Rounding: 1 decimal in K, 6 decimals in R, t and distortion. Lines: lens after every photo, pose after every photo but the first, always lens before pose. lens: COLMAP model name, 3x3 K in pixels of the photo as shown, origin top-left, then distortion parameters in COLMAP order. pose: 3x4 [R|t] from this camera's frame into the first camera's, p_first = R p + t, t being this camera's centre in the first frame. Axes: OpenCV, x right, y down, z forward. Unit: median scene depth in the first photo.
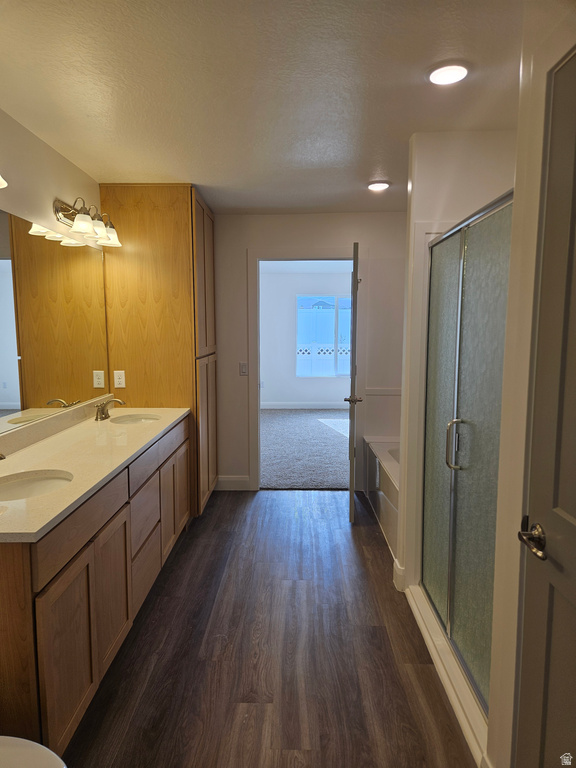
lens RADIAL K [[503.0, 0, 288.0], [0, 503.0, 384.0], [0, 0, 1]] dist [0.065865, -0.065426]
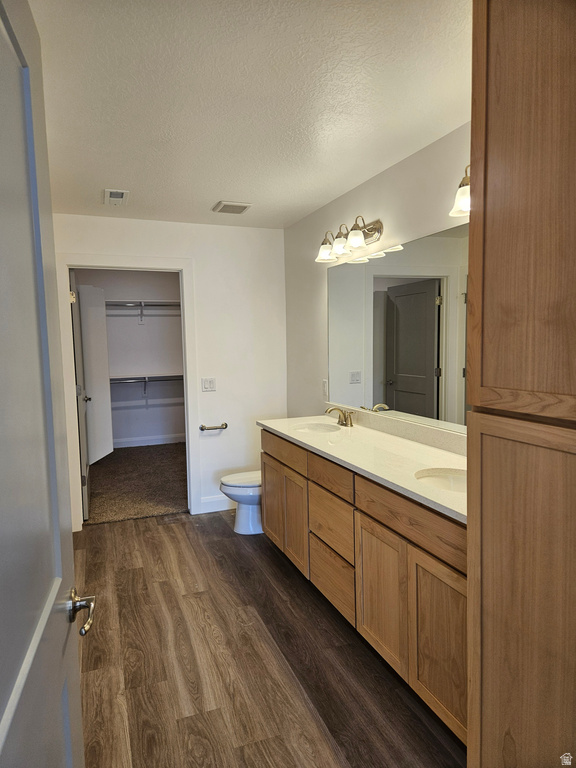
lens RADIAL K [[503.0, 0, 288.0], [0, 503.0, 384.0], [0, 0, 1]] dist [0.065865, -0.065426]
pose [[-0.926695, 0.055608, -0.371678, 0.188246], [-0.016442, 0.982046, 0.187922, -0.246991], [0.375455, 0.180257, -0.909143, 2.206313]]
